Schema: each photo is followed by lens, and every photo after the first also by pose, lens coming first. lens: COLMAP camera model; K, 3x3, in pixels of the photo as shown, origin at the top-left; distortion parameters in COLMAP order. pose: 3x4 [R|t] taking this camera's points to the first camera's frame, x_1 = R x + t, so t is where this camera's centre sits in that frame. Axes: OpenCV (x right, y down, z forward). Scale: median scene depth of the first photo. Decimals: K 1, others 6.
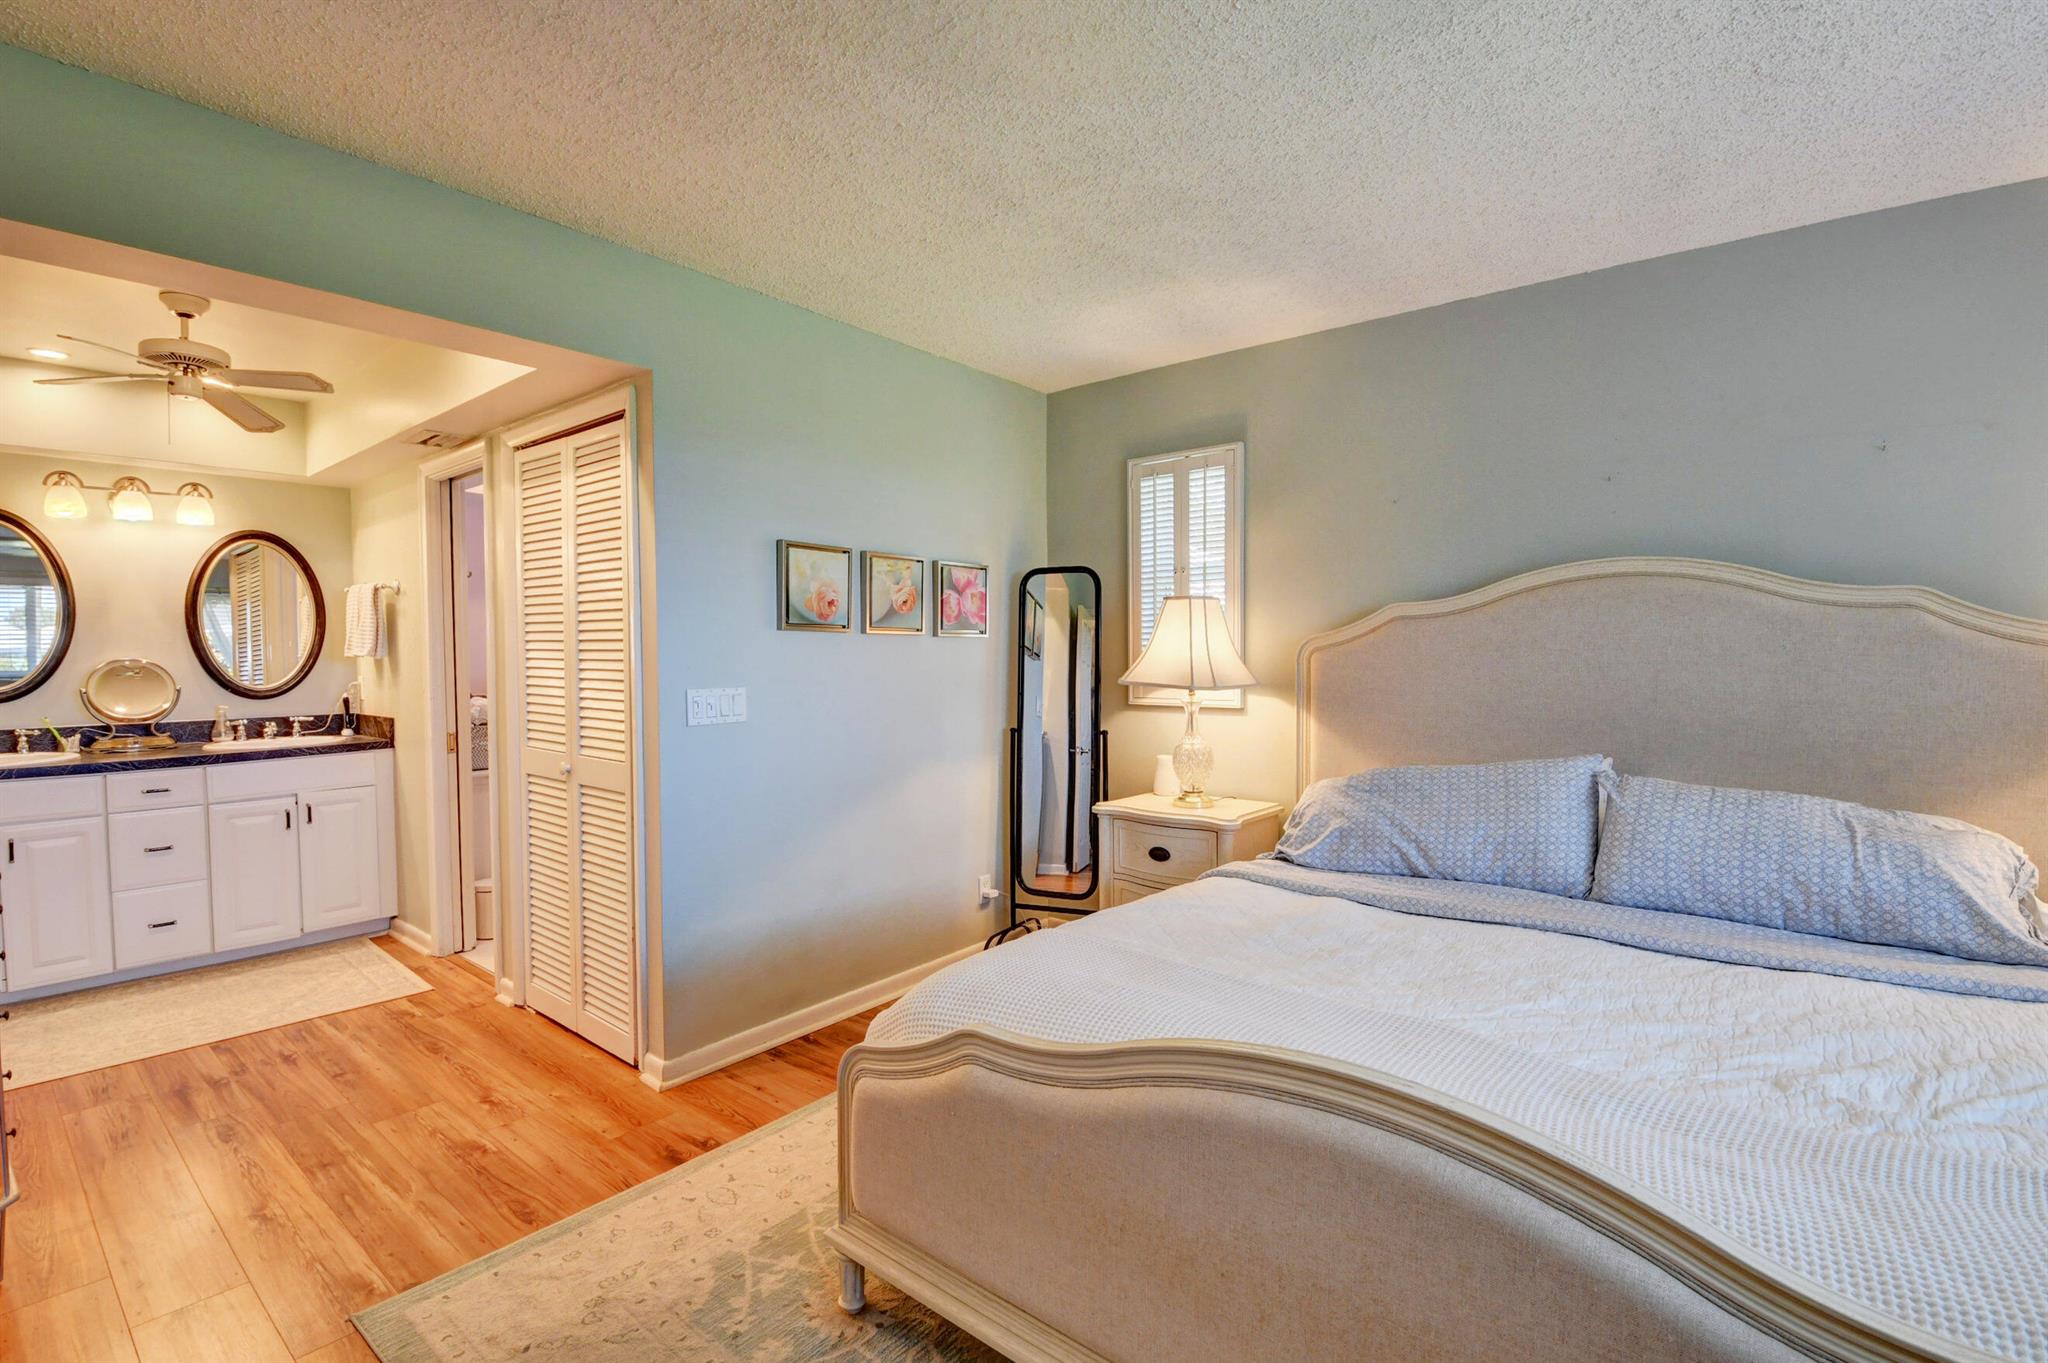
lens RADIAL K [[921.2, 0, 1024.0], [0, 921.2, 681.5], [0, 0, 1]] dist [-0.015208, -0.009173]
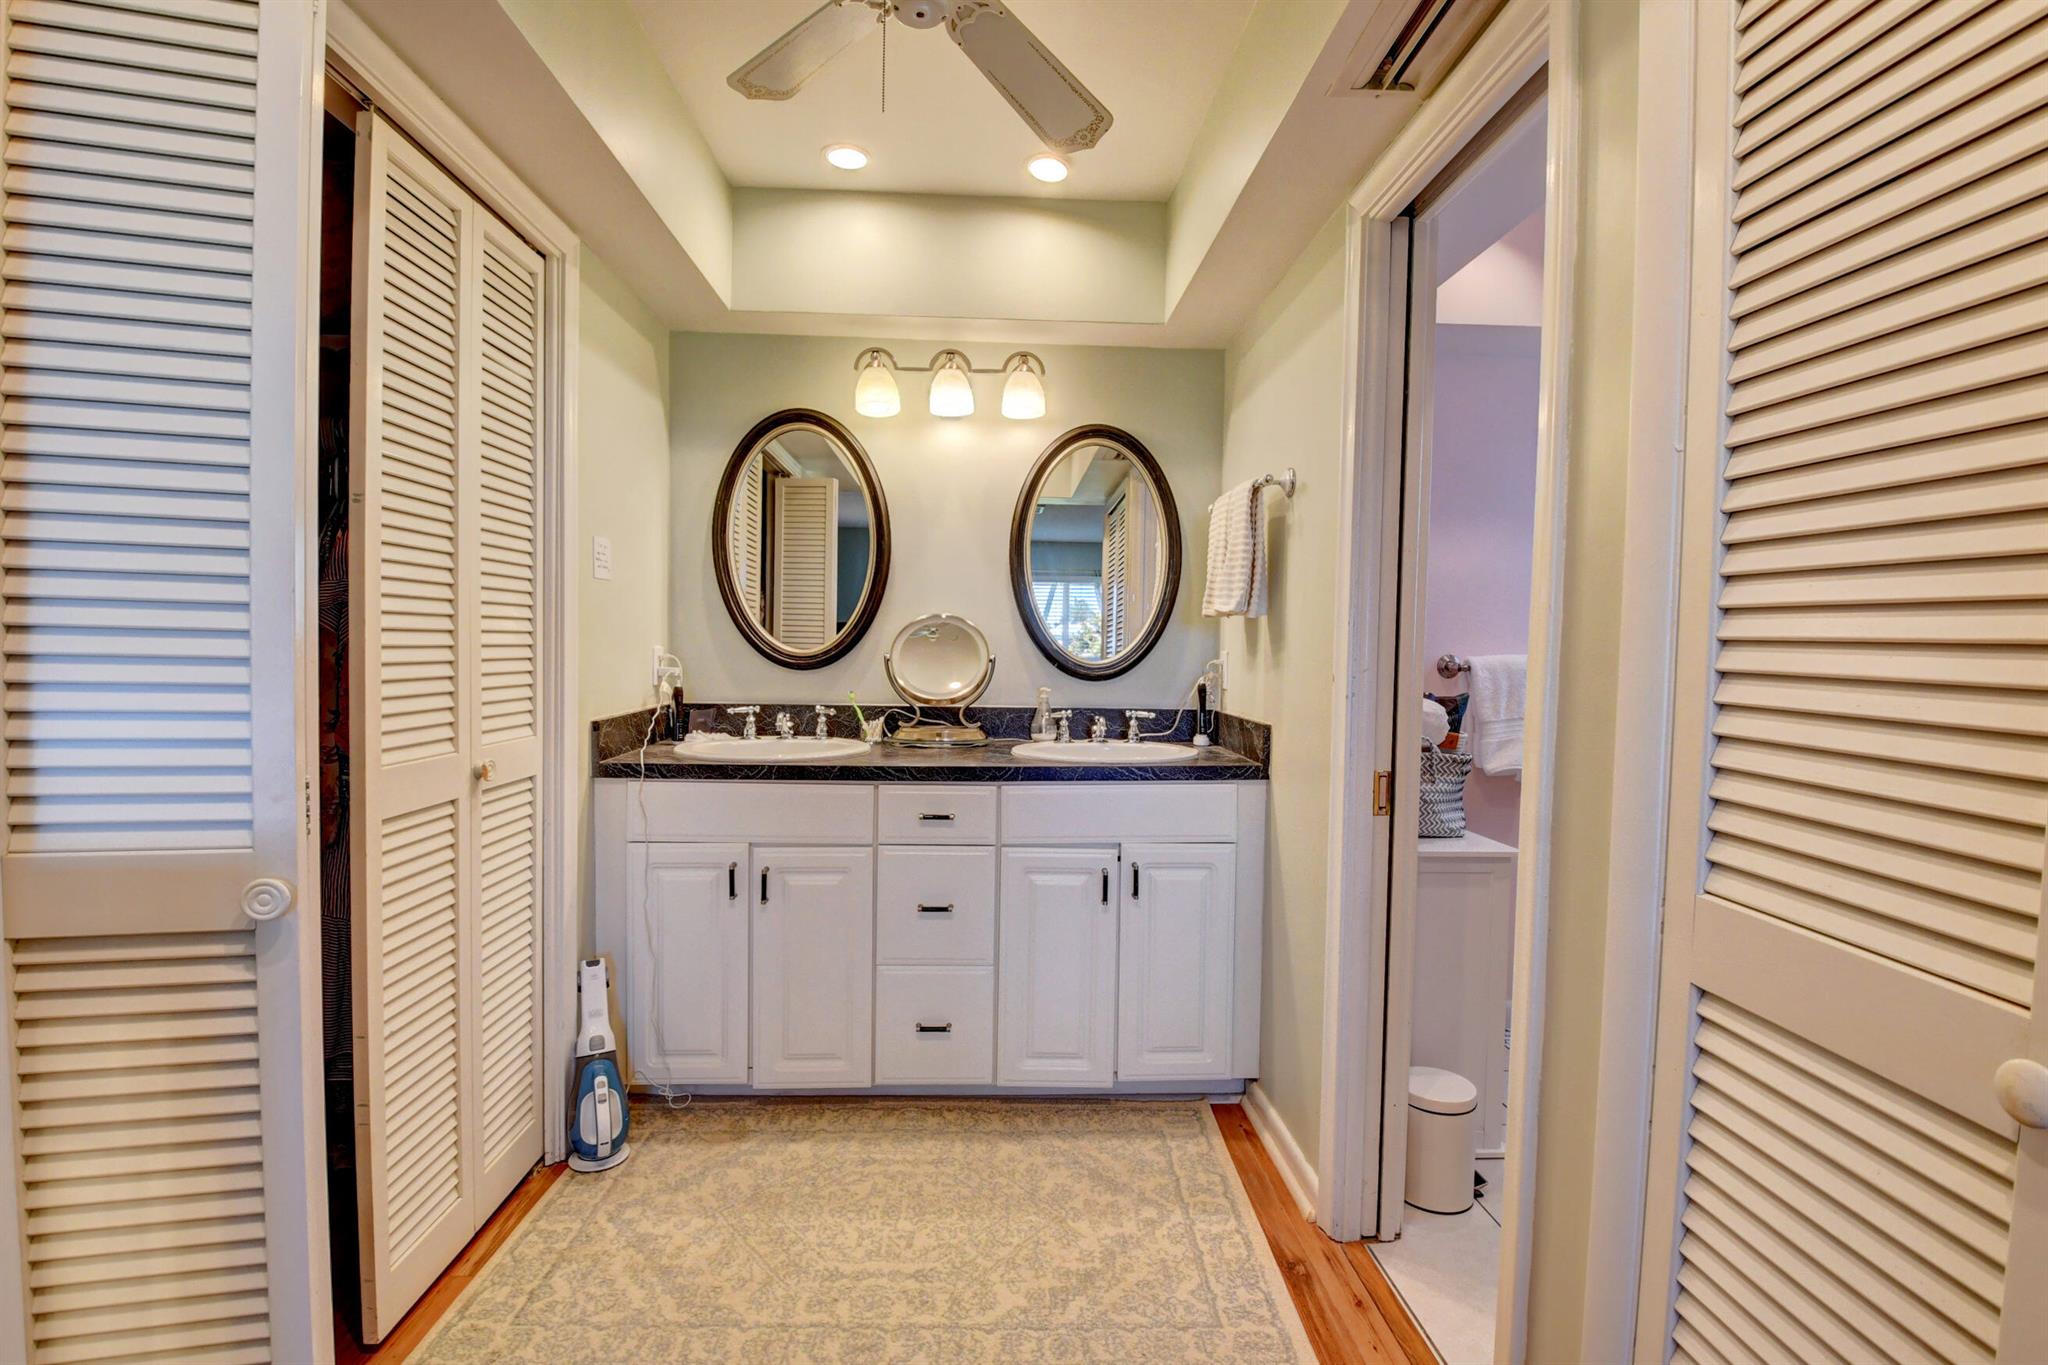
lens RADIAL K [[899.7, 0, 1018.8], [0, 899.7, 683.8], [0, 0, 1]] dist [0.023982, -0.033705]
pose [[0.655414, 0.049342, -0.753656, -0.403670], [-0.044805, 0.998646, 0.026417, 0.007588], [0.753940, 0.016454, 0.656738, 0.558068]]
